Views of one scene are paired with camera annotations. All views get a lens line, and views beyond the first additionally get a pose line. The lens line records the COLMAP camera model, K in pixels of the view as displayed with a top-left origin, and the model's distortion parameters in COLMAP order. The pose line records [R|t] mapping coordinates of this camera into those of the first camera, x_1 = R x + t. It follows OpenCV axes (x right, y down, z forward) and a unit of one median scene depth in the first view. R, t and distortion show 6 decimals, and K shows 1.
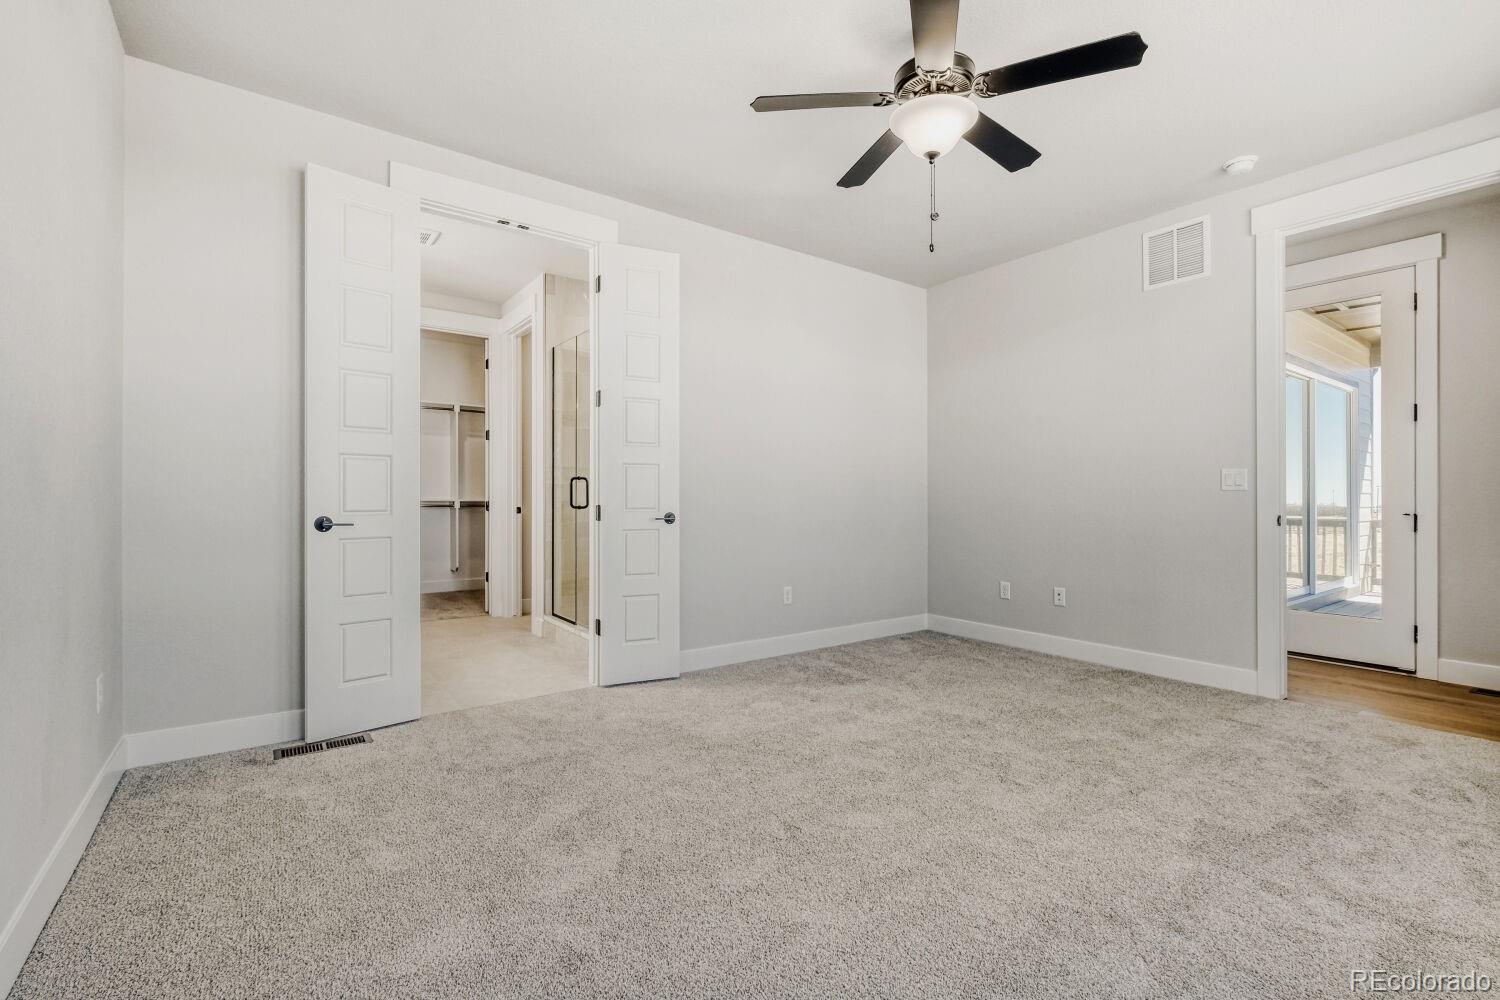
lens RADIAL K [[661.4, 0, 749.4], [0, 661.4, 491.7], [0, 0, 1]] dist [0.002029, -0.000880]
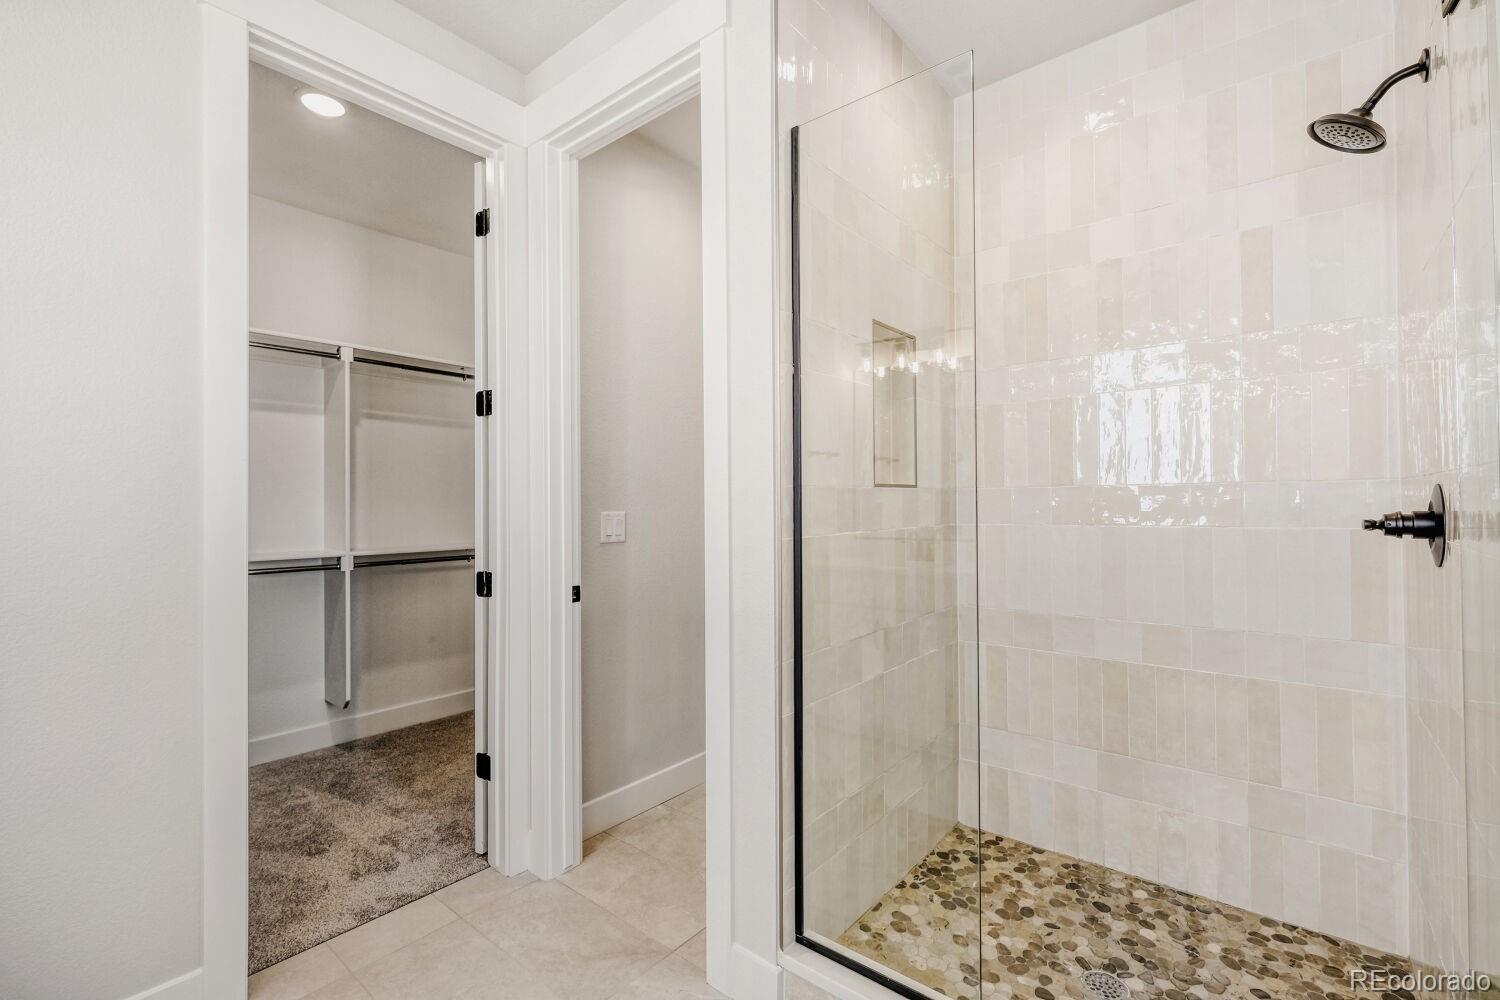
lens RADIAL K [[661.4, 0, 751.0], [0, 661.4, 492.9], [0, 0, 1]] dist [0.002029, -0.000880]
pose [[0.968264, -0.008349, 0.249791, -0.287371], [0.009243, 0.999954, -0.002404, -0.026863], [-0.249760, 0.004637, 0.968297, 0.491412]]
